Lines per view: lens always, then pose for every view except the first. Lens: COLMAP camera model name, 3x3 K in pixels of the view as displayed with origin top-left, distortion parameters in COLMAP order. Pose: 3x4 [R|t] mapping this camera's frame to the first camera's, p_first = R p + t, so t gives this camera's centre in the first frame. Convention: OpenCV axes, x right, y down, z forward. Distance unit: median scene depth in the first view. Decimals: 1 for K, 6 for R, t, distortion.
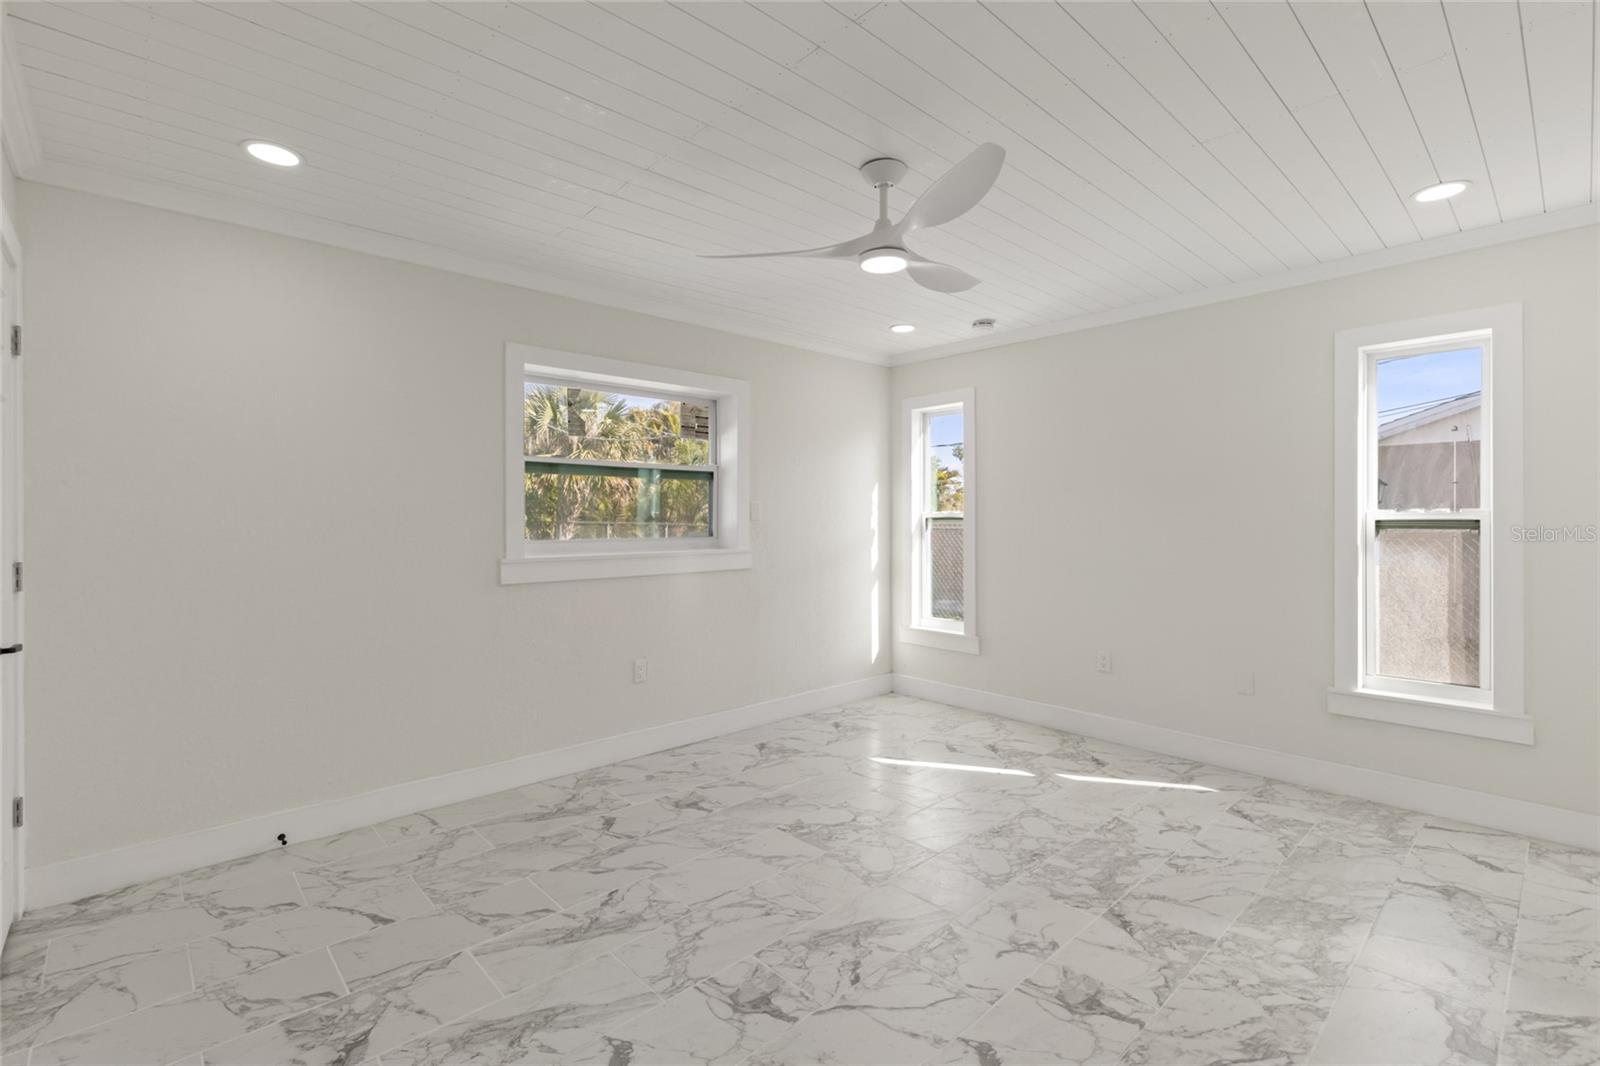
lens RADIAL K [[719.4, 0, 810.1], [0, 719.4, 521.0], [0, 0, 1]] dist [0.005167, -0.001491]
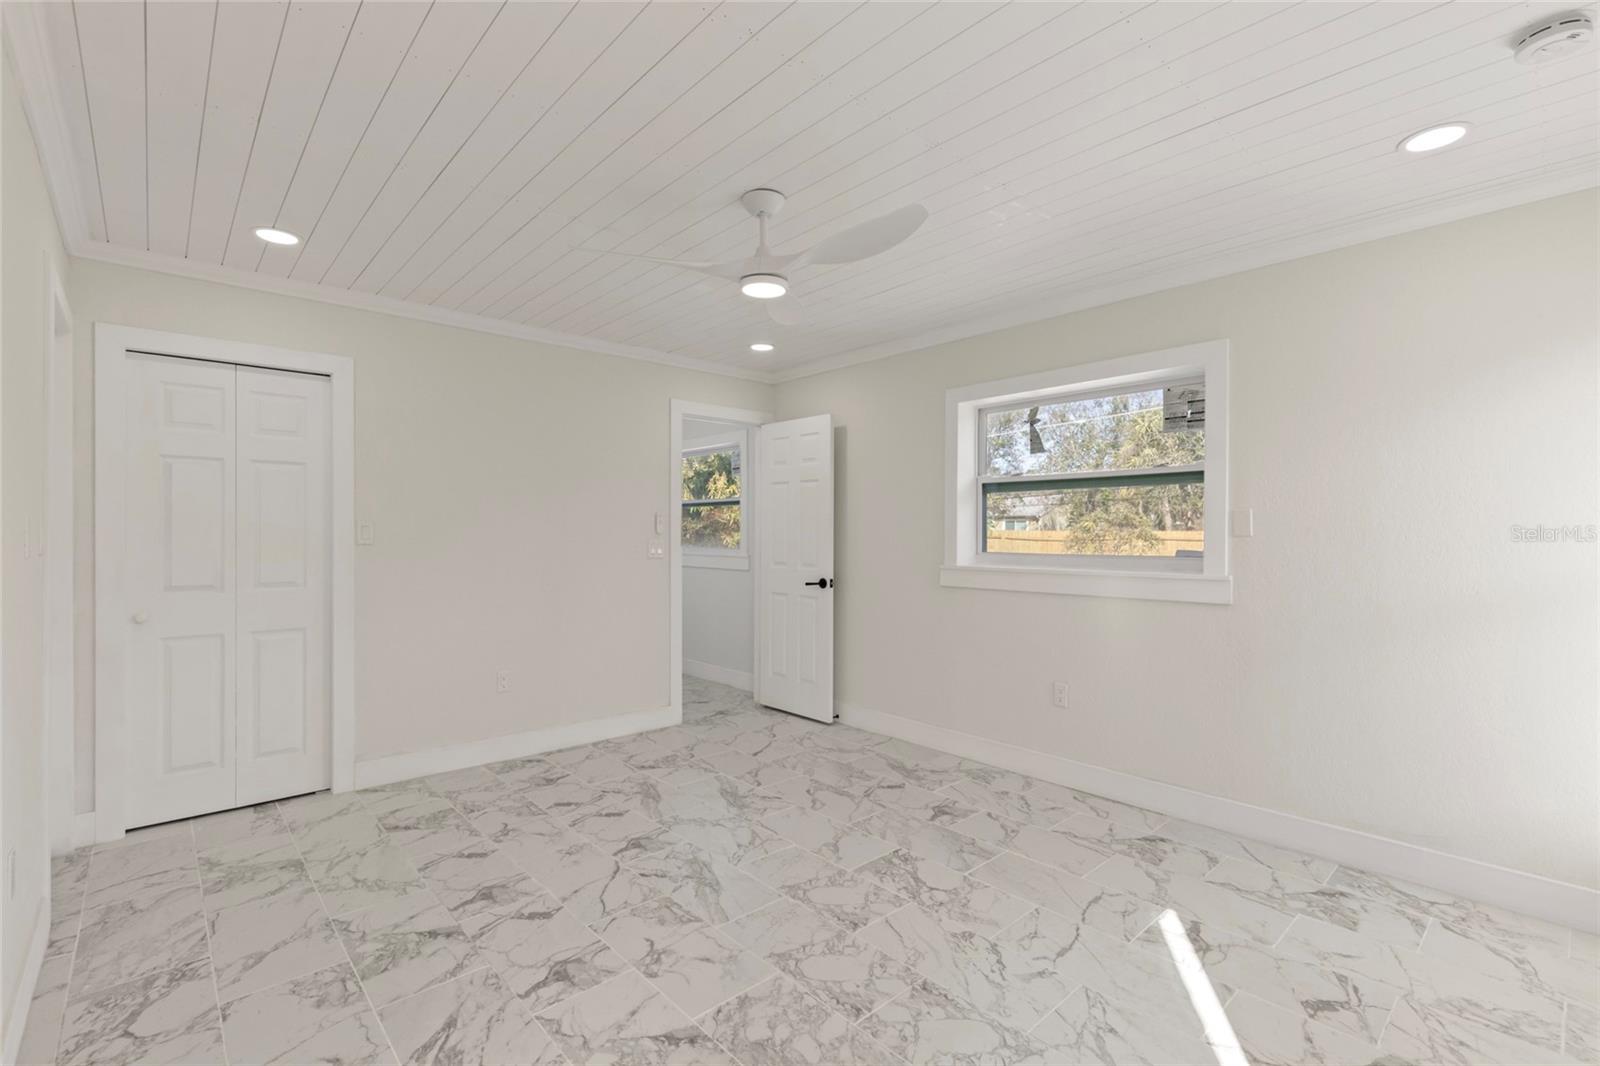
lens RADIAL K [[719.4, 0, 785.6], [0, 719.4, 539.1], [0, 0, 1]] dist [0.005167, -0.001491]
pose [[-0.032576, 0.010100, -0.999418, 1.016009], [-0.003607, 0.999941, 0.010223, -0.005577], [0.999463, 0.003938, -0.032537, 0.949972]]
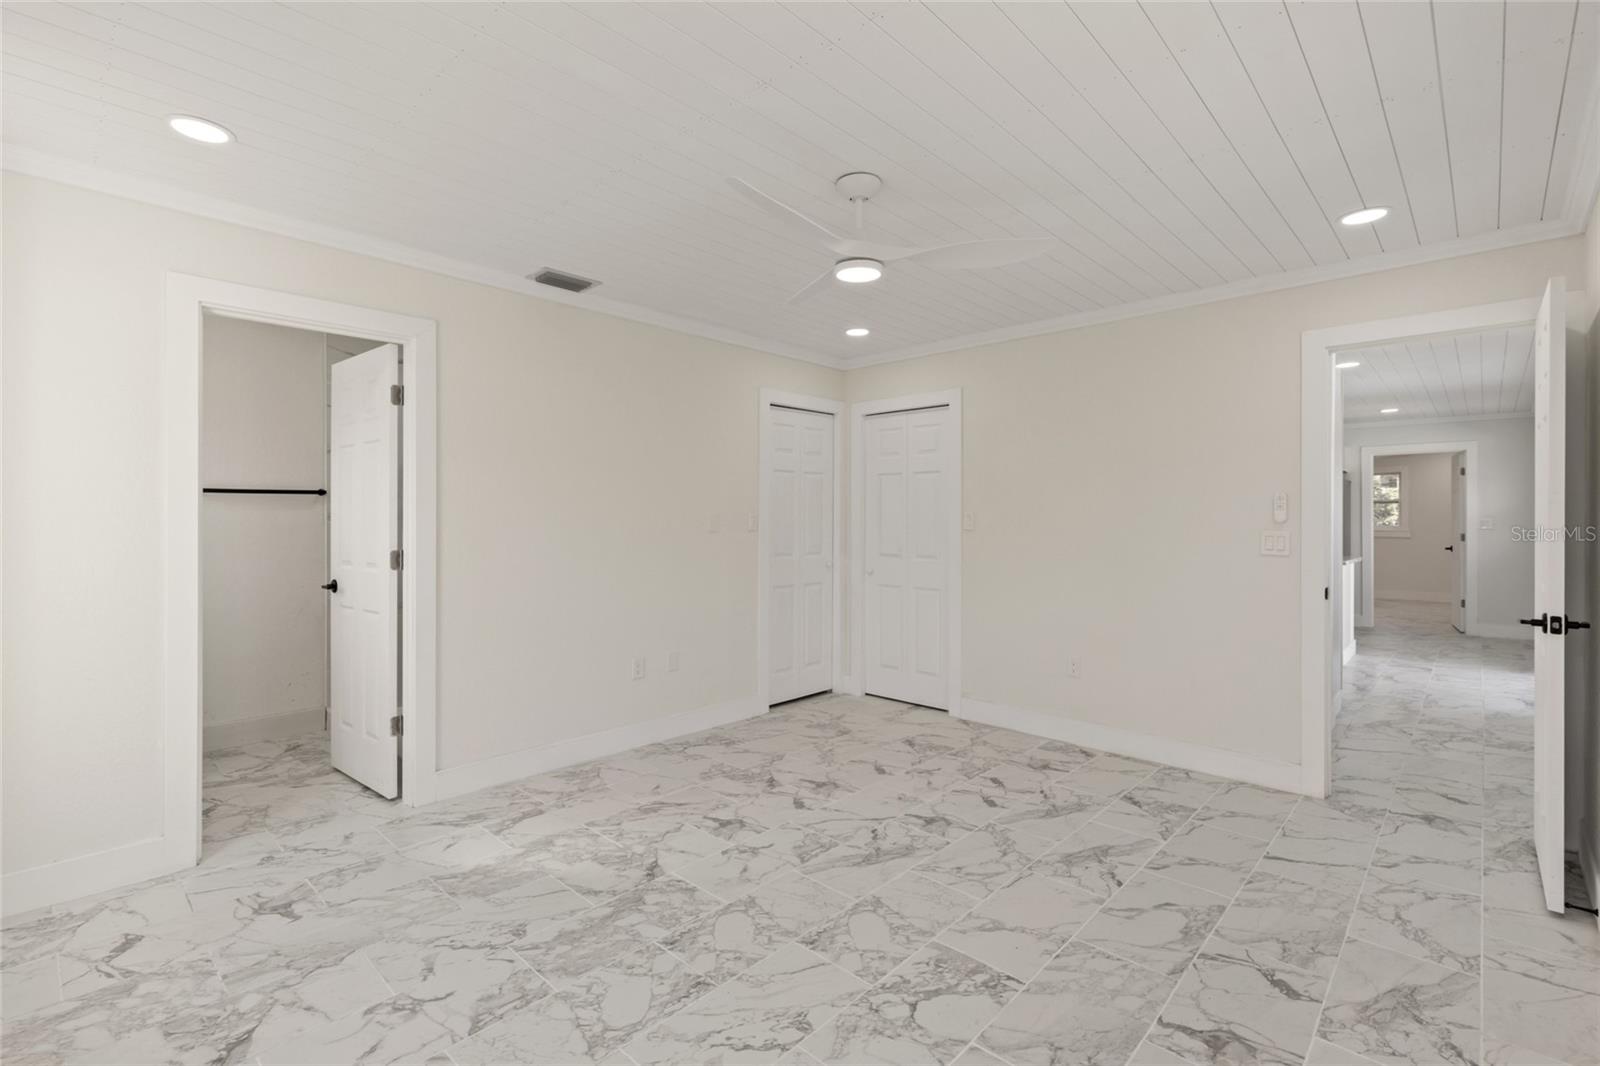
lens RADIAL K [[719.4, 0, 804.0], [0, 719.4, 520.0], [0, 0, 1]] dist [0.005167, -0.001491]
pose [[-0.998434, -0.000275, -0.055936, 0.211873], [-0.000388, 0.999998, 0.002009, -0.006929], [0.055936, 0.002028, -0.998432, 1.801986]]
